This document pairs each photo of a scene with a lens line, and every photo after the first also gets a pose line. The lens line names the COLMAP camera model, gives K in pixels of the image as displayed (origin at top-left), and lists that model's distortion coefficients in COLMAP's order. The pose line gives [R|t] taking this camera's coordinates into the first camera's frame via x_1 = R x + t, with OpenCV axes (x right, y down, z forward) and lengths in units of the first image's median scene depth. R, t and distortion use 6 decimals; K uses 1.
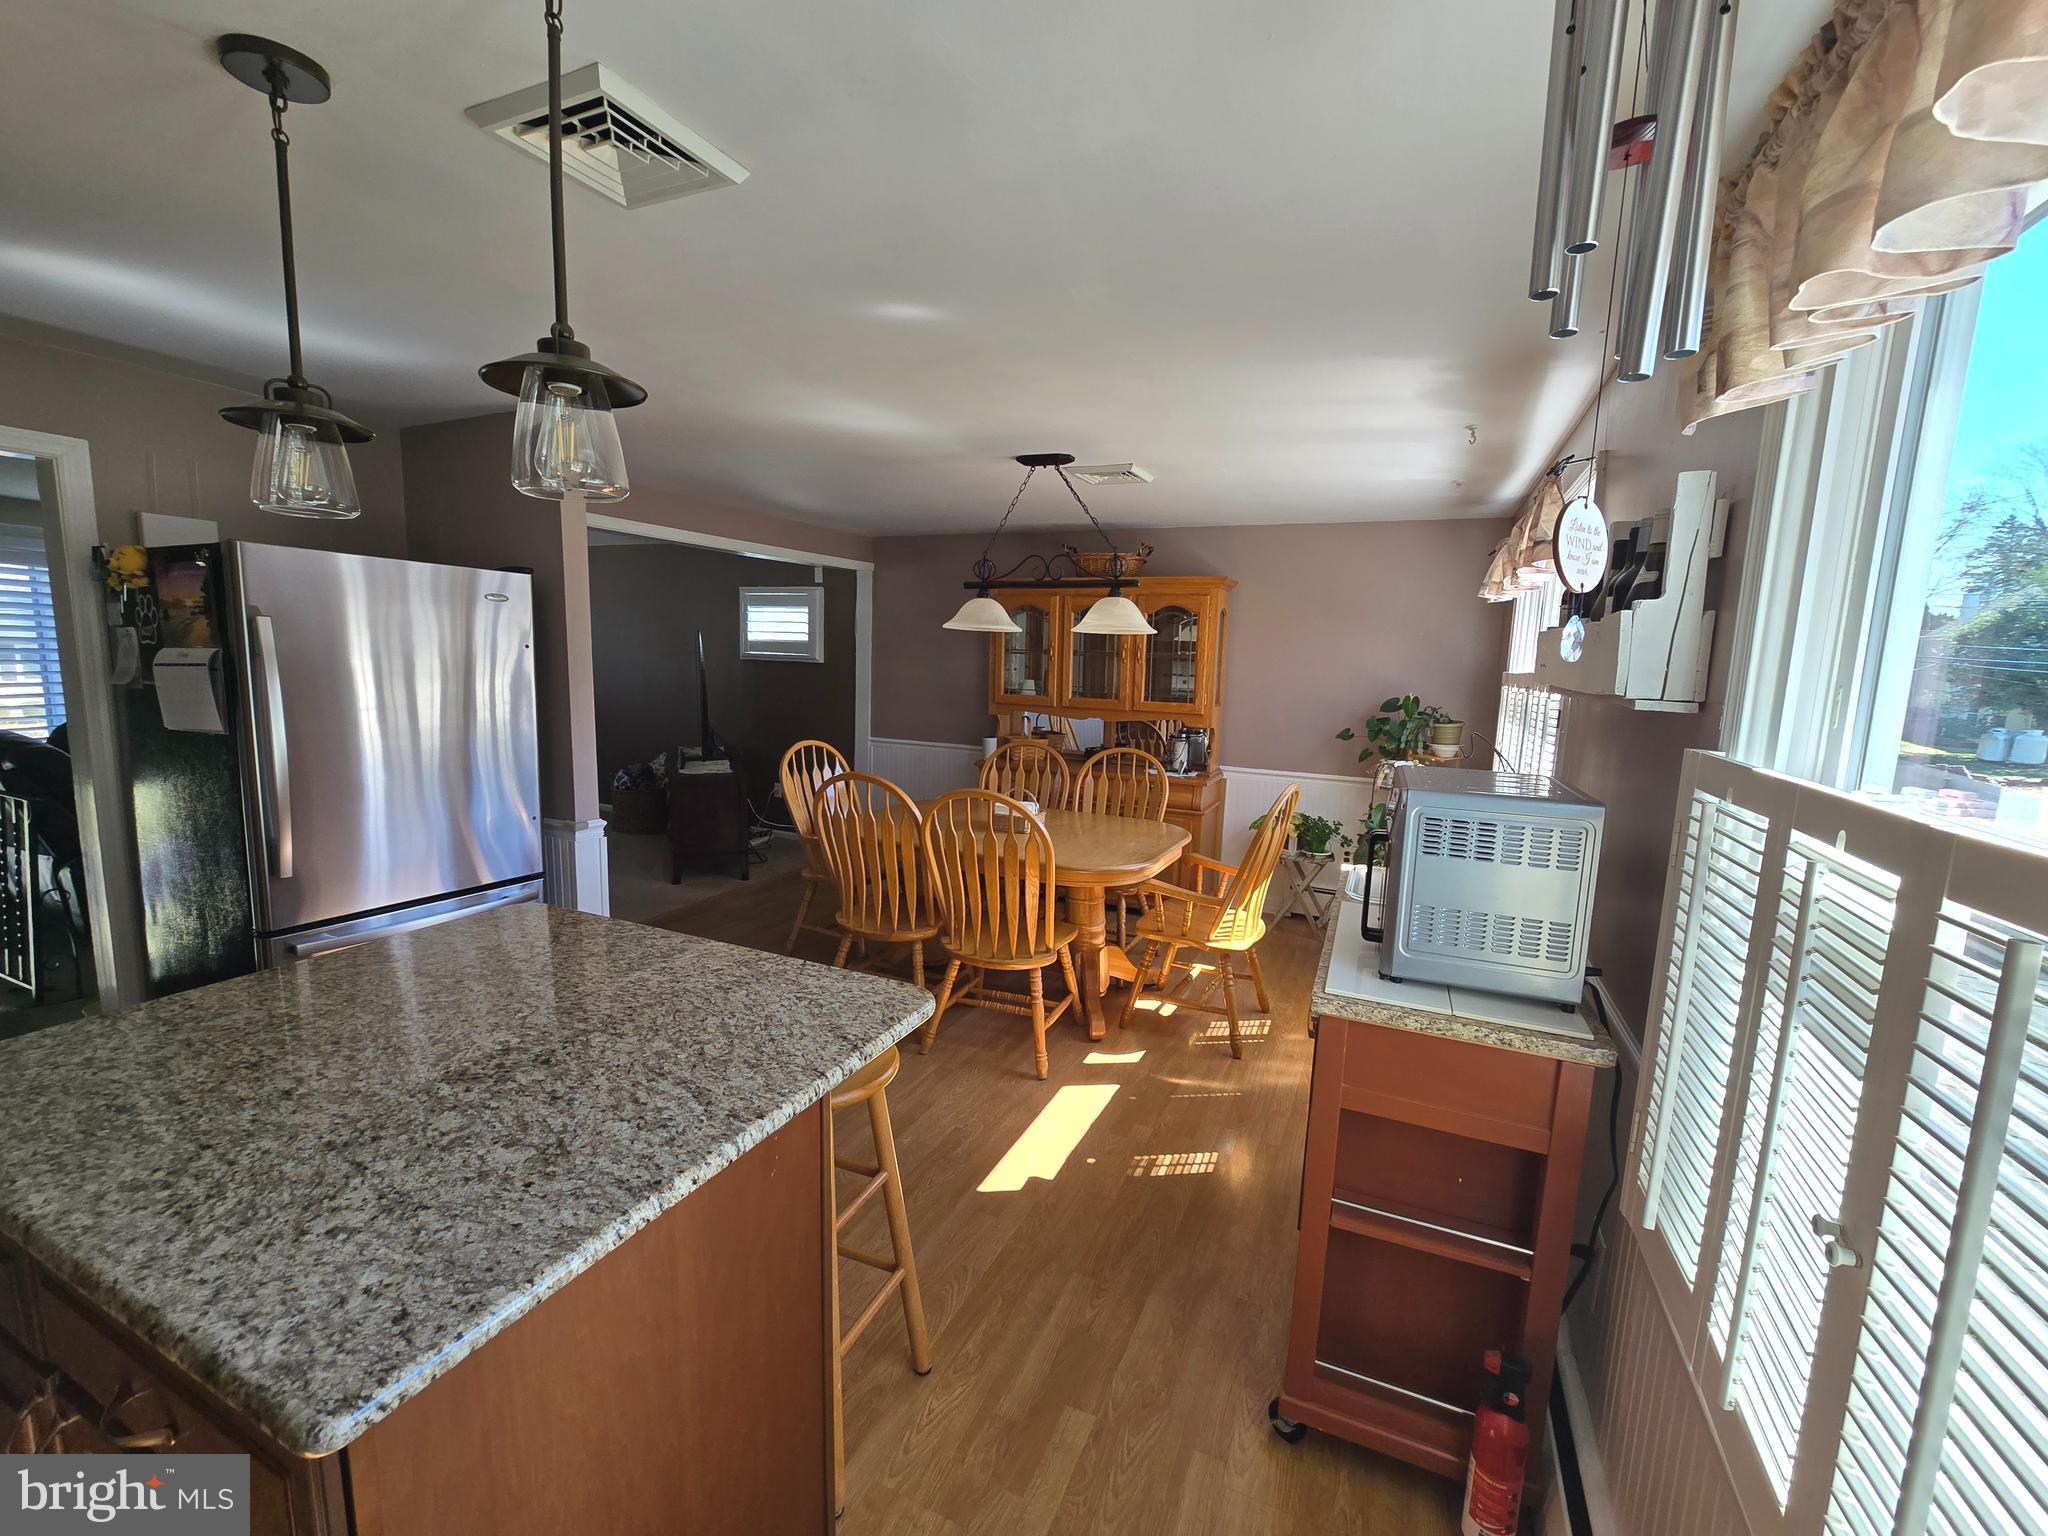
lens RADIAL K [[837.8, 0, 1030.5], [0, 837.8, 774.6], [0, 0, 1]] dist [-0.008516, 0.000988]
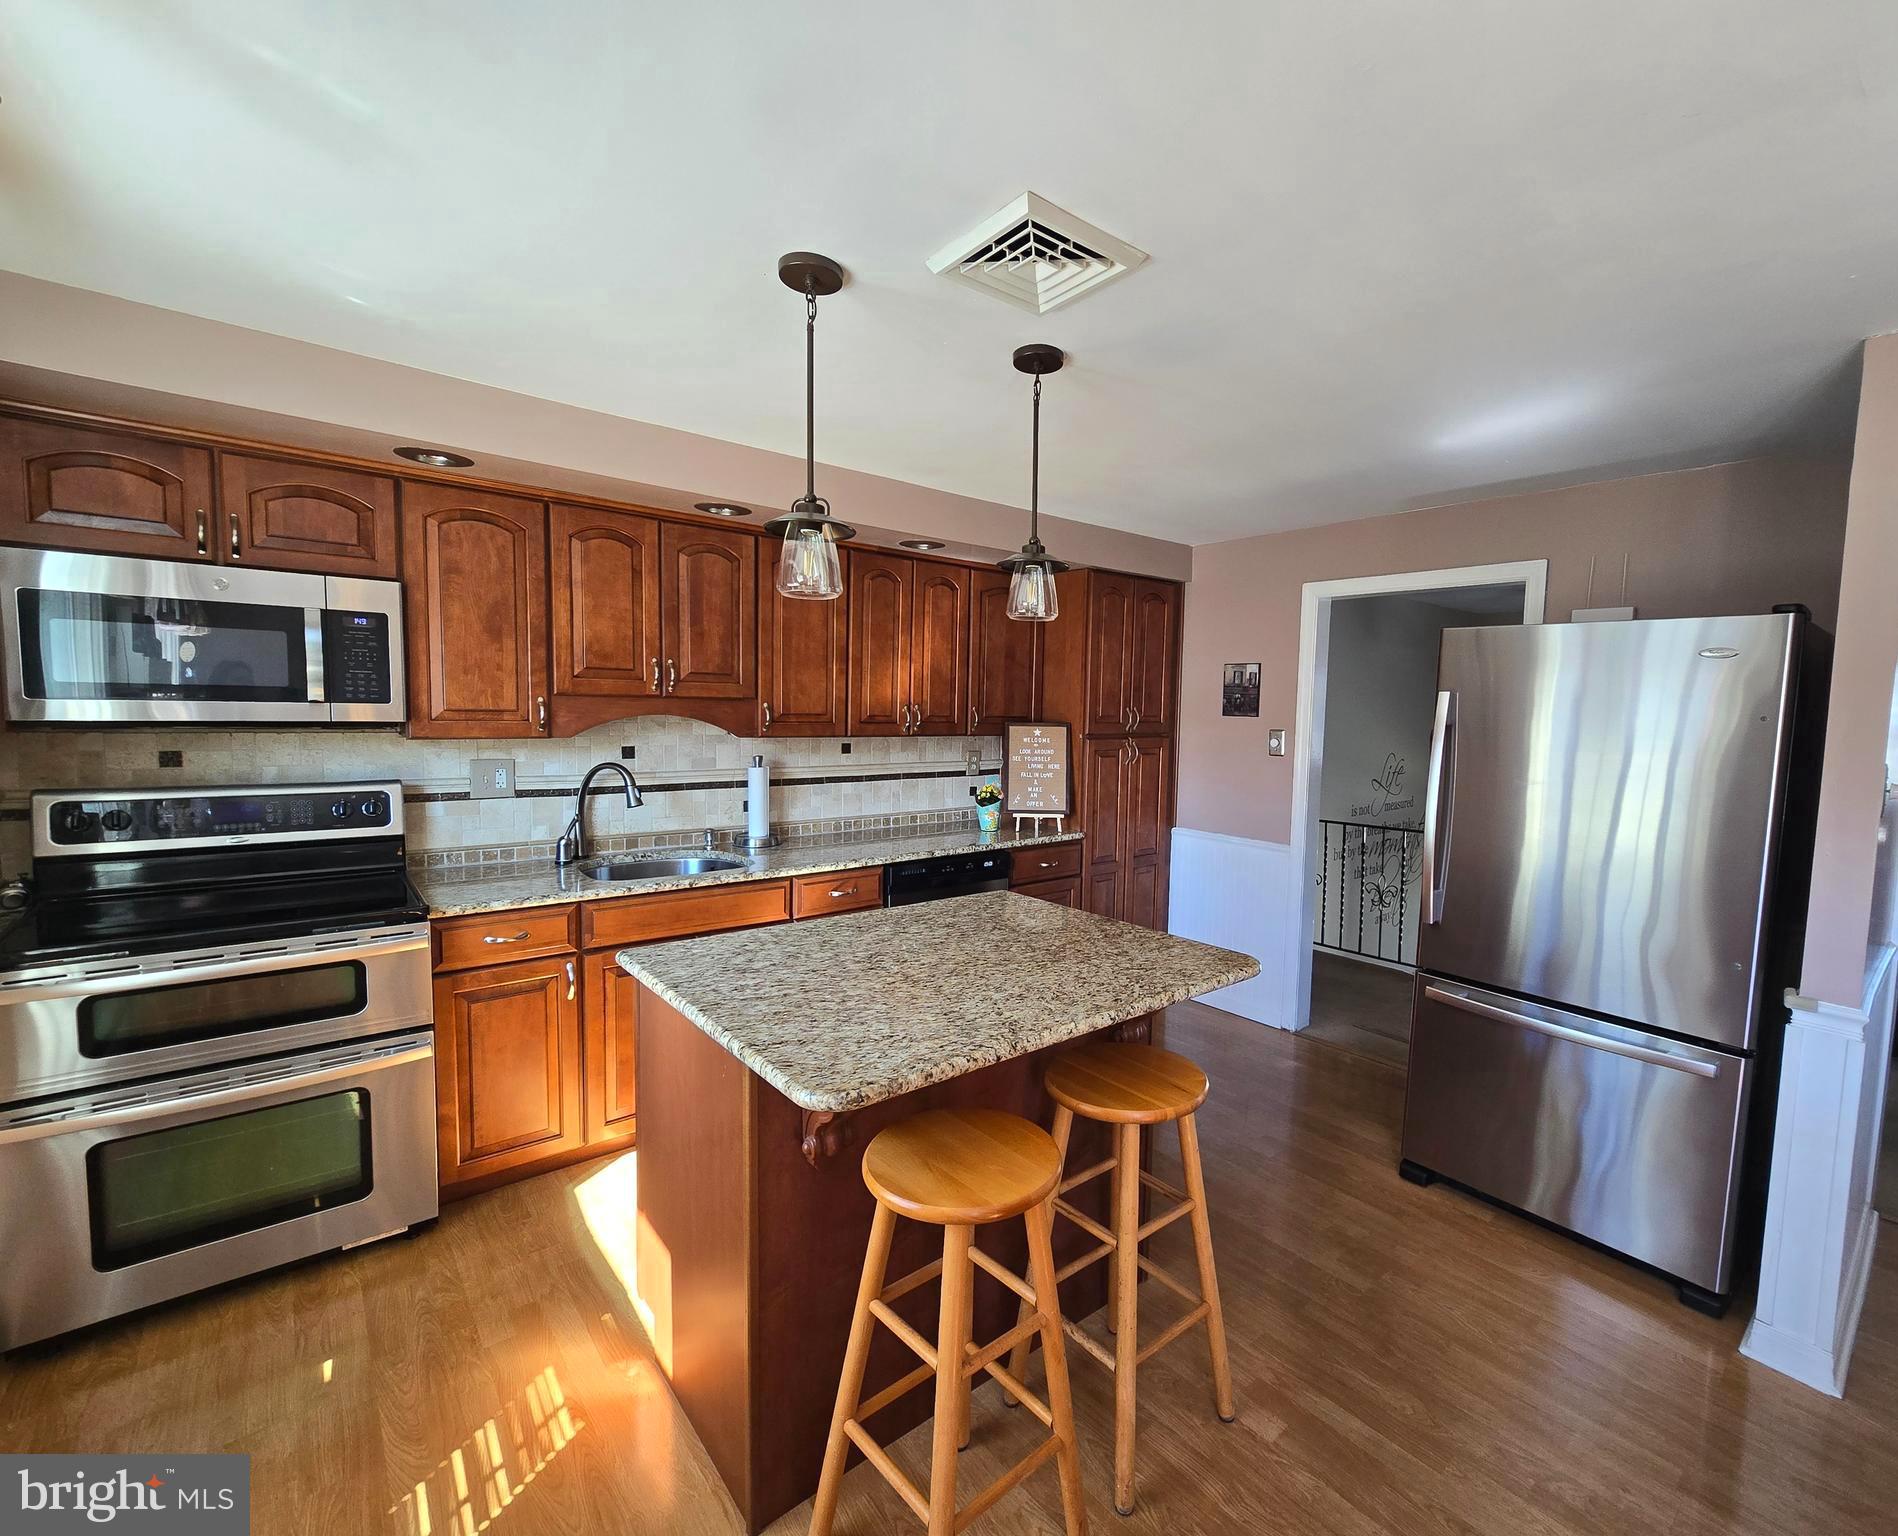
lens RADIAL K [[841.6, 0, 1020.2], [0, 841.6, 779.0], [0, 0, 1]] dist [-0.001132, -0.000131]
pose [[-0.411897, 0.037879, -0.910443, 0.536517], [-0.162003, 0.980175, 0.114073, -0.162036], [0.896714, 0.194481, -0.397594, 1.447383]]
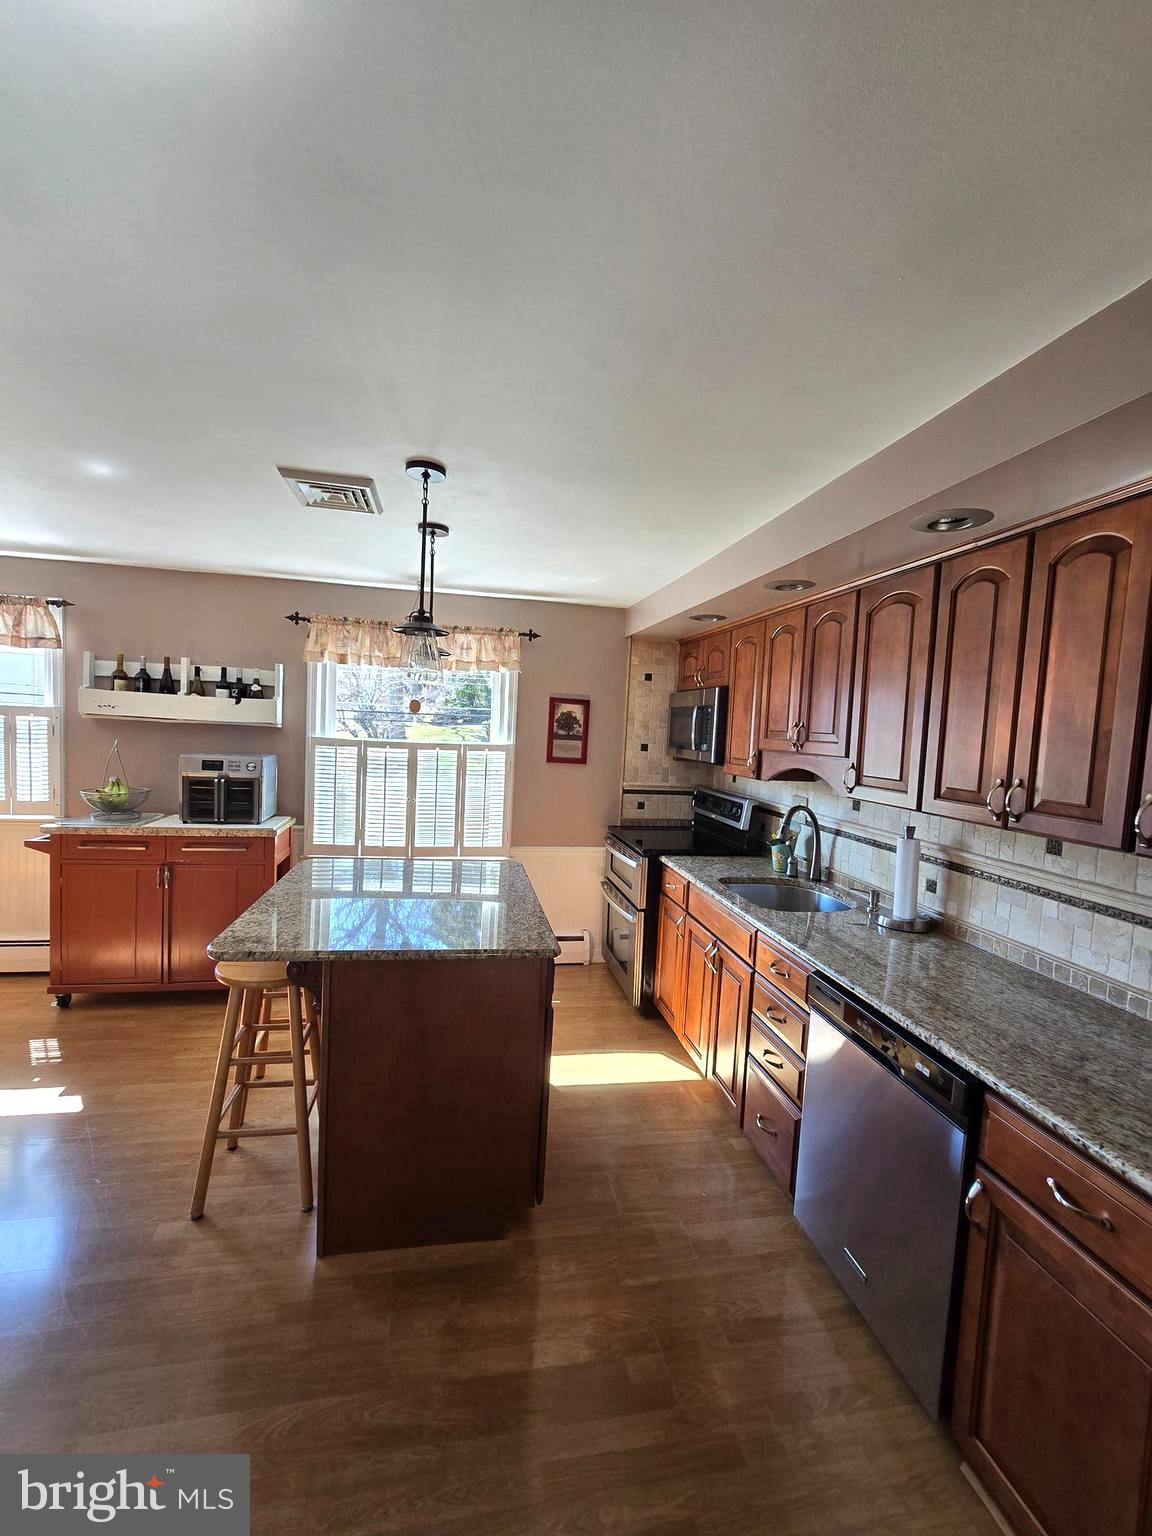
lens RADIAL K [[628.4, 0, 568.8], [0, 628.4, 770.4], [0, 0, 1]] dist [-0.008516, 0.000988]
pose [[-0.573664, -0.117542, 0.810613, -2.033401], [0.046790, 0.983331, 0.175700, -0.283355], [-0.817753, 0.138721, -0.558602, 1.375422]]
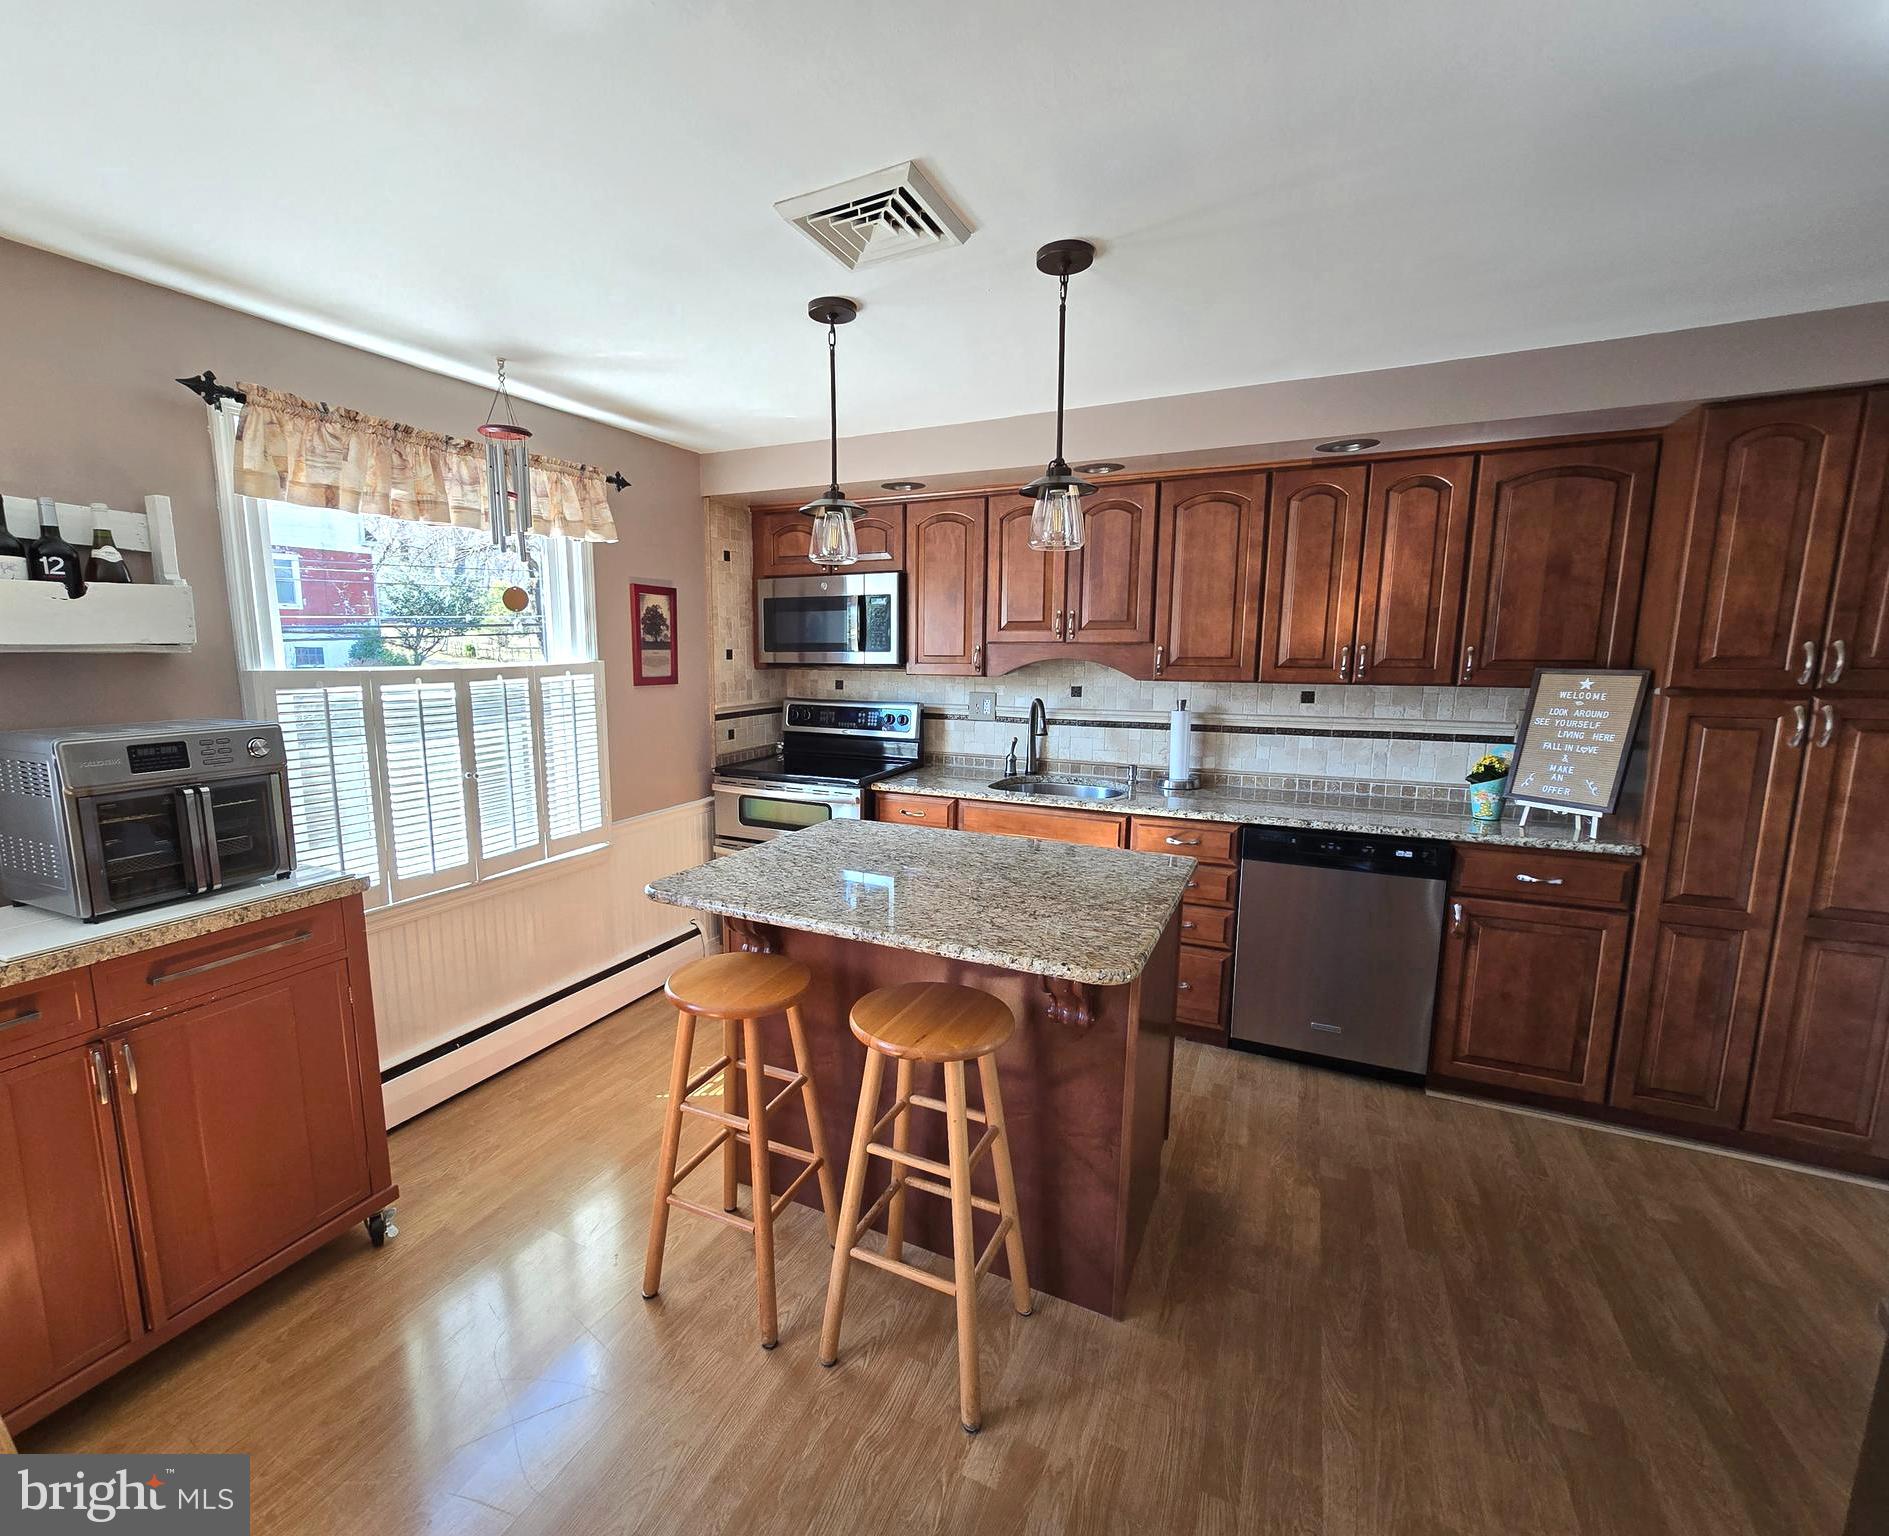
lens RADIAL K [[839.6, 0, 869.0], [0, 839.6, 773.5], [0, 0, 1]] dist [-0.002429, -0.000425]
pose [[-0.998089, -0.038221, 0.048550, -0.532494], [-0.022594, 0.957072, 0.288968, -0.304262], [-0.057510, 0.287319, -0.956107, 2.220463]]
